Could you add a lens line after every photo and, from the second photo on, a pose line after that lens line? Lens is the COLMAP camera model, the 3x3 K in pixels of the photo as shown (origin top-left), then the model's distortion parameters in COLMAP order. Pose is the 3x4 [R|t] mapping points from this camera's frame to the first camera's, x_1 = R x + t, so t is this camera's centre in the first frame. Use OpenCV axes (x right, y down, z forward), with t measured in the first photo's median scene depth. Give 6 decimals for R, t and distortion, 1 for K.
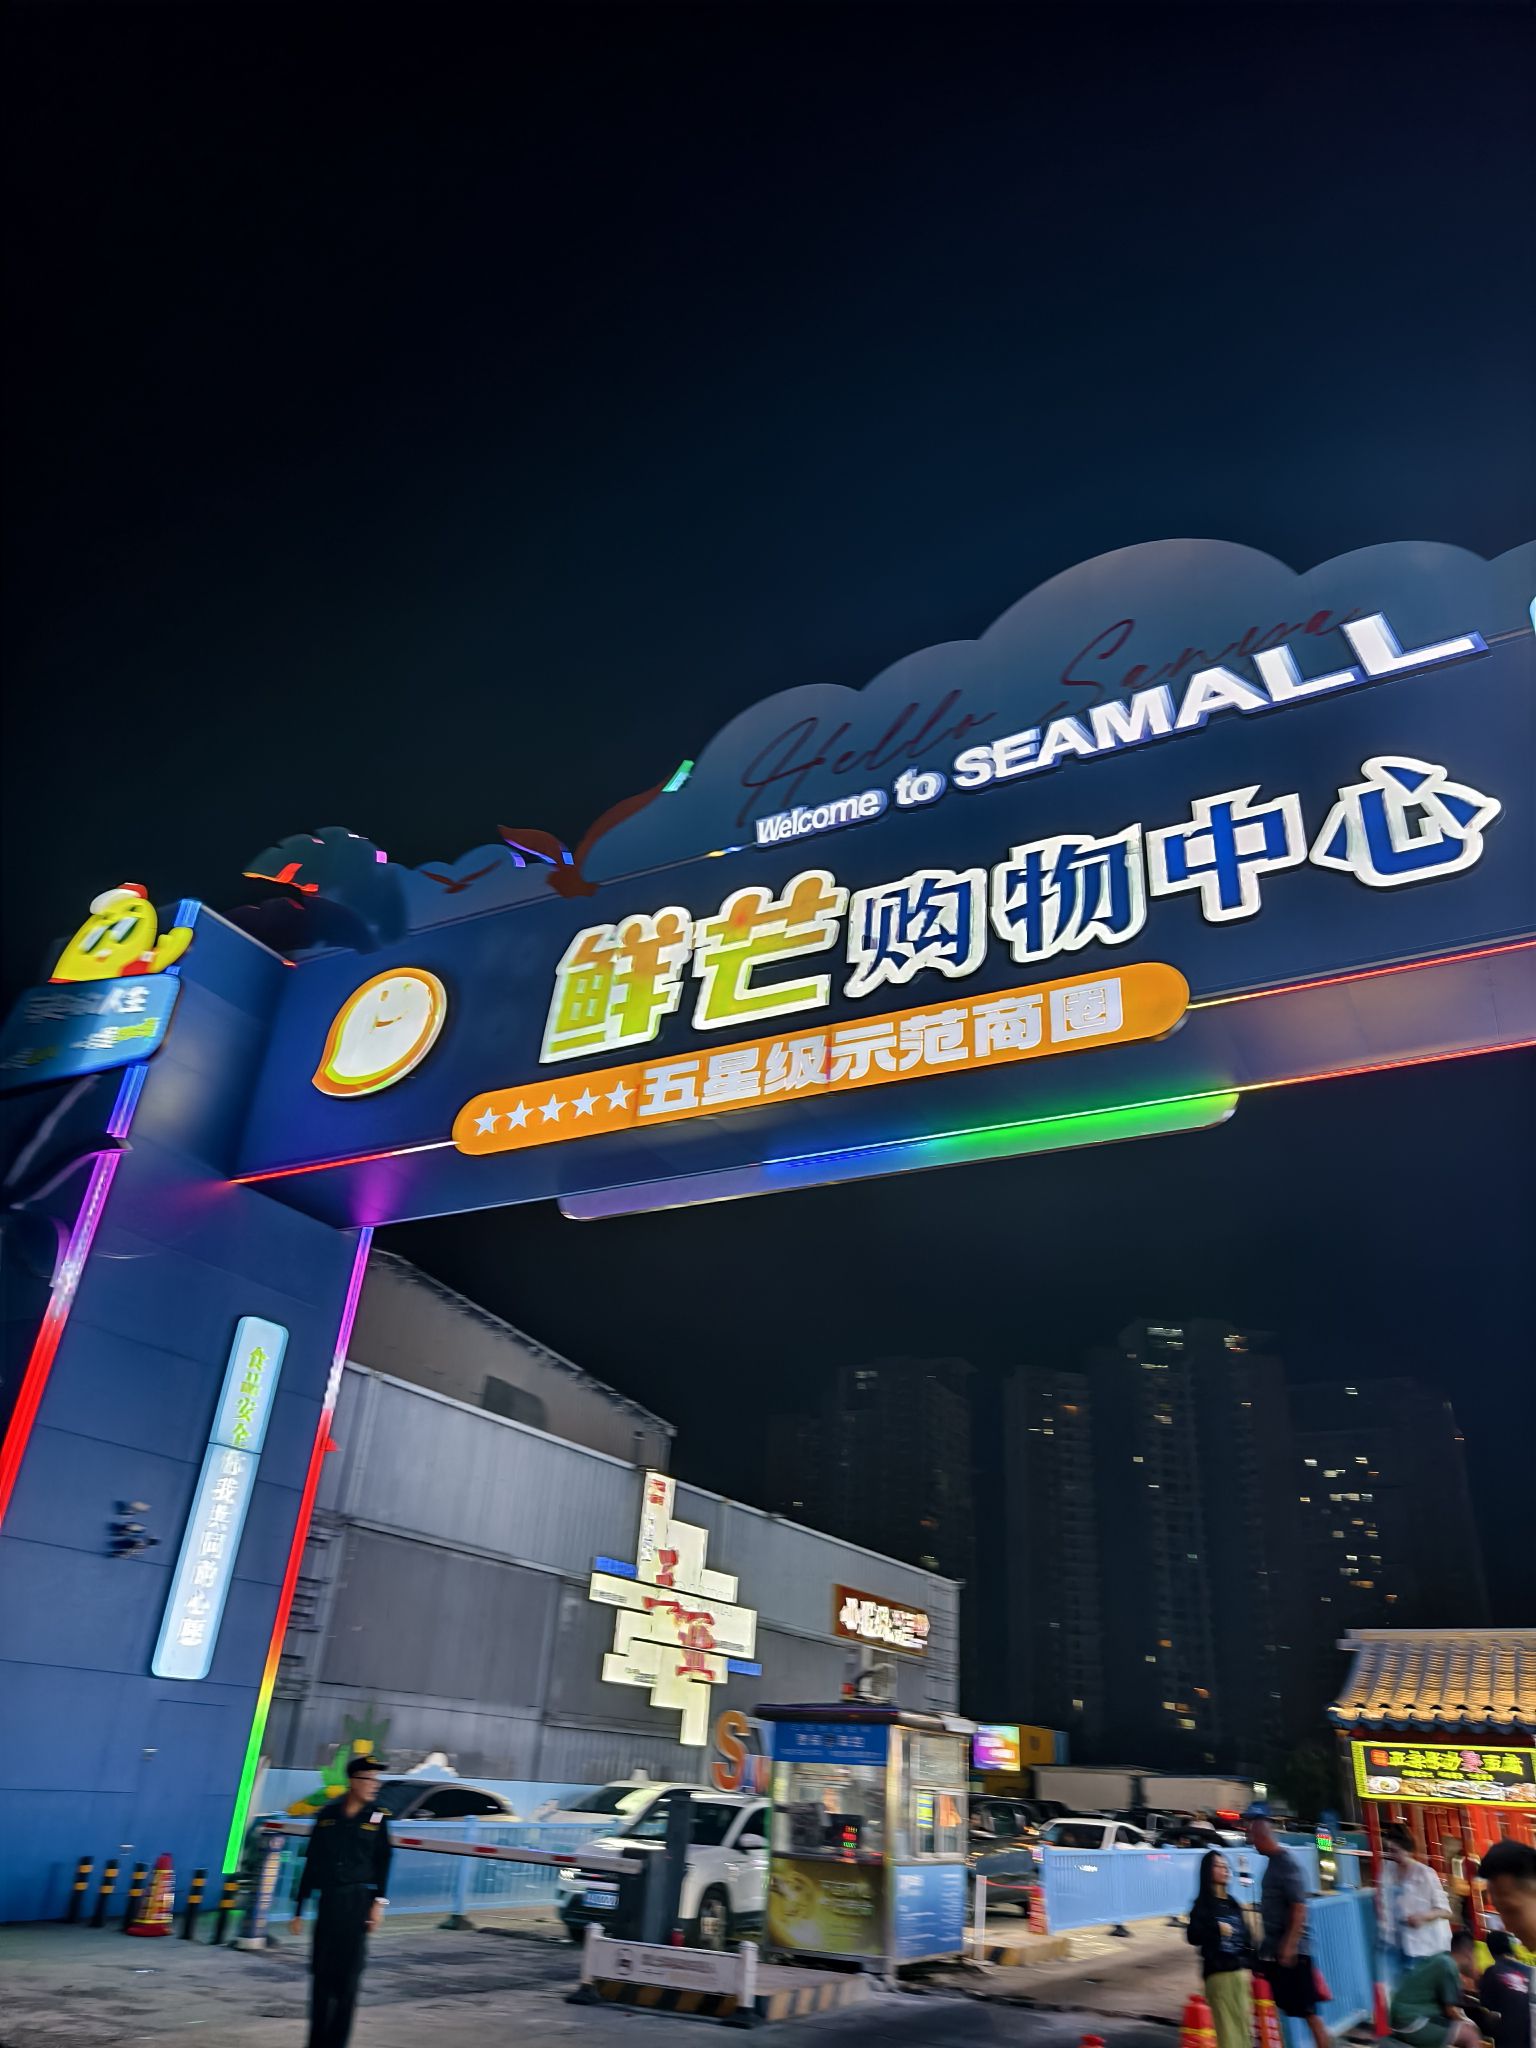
lens RADIAL K [[1457.2, 0, 768.0], [0, 1457.2, 1024.0], [0, 0, 1]] dist [0.017939, -0.004081]
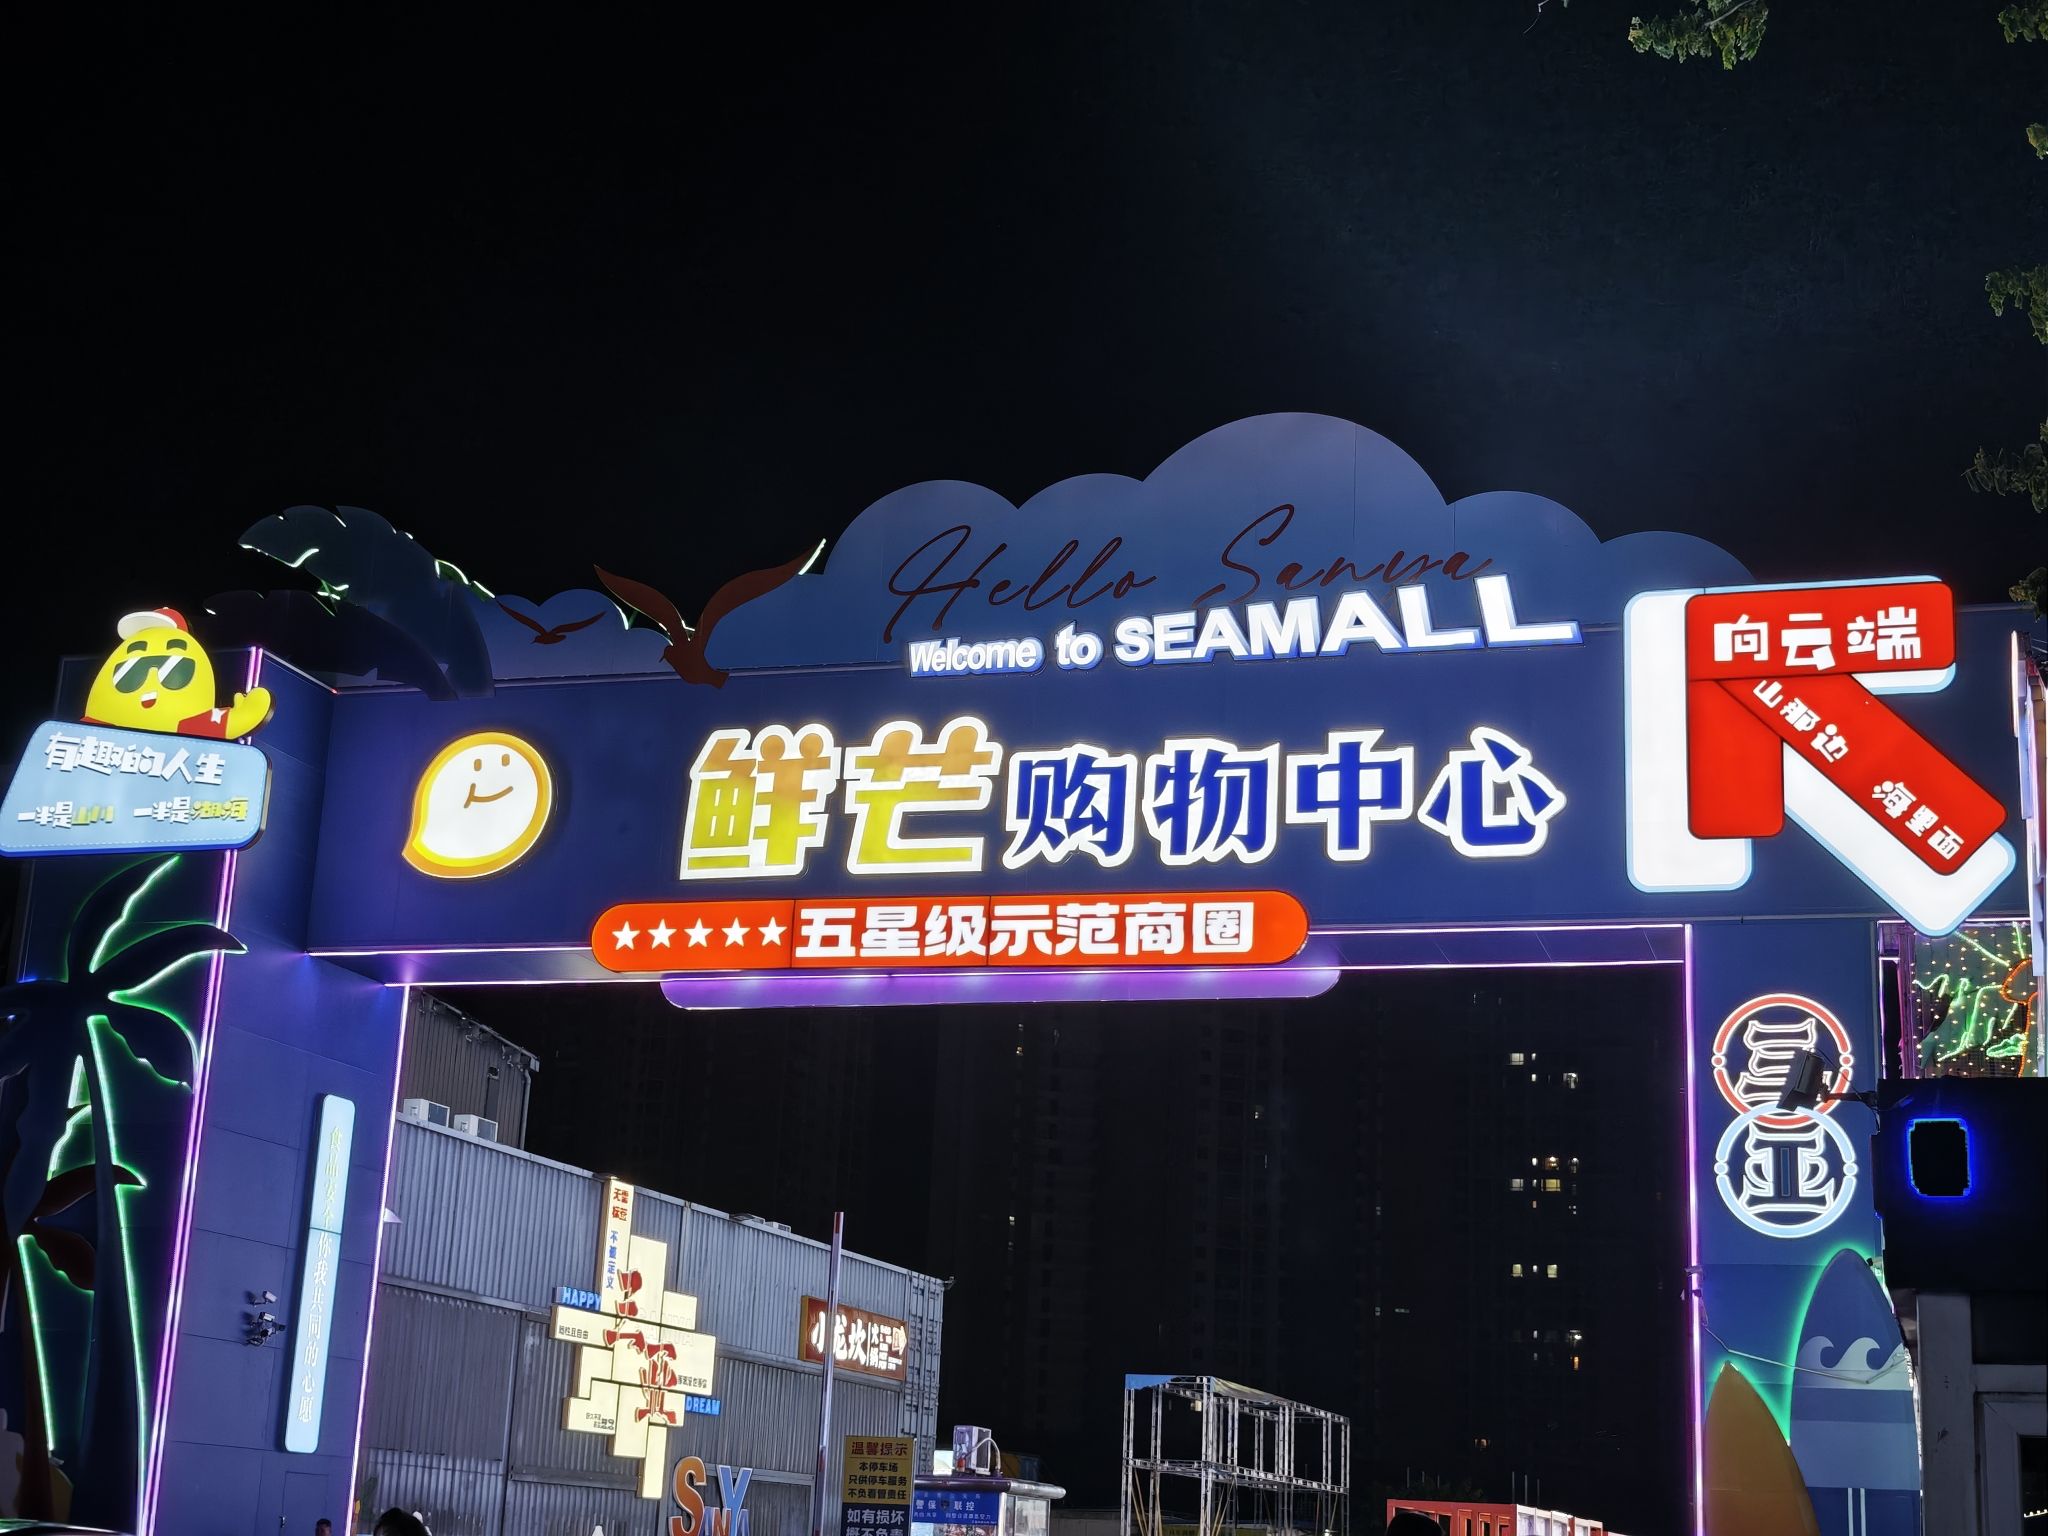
lens RADIAL K [[2814.9, 0, 1024.2], [0, 2814.9, 829.2], [0, 0, 1]] dist [0.267812, -0.981279]
pose [[0.982927, 0.037970, 0.180035, -0.297650], [-0.079003, 0.970782, 0.226586, -0.504151], [-0.166172, -0.236941, 0.957207, -0.963910]]
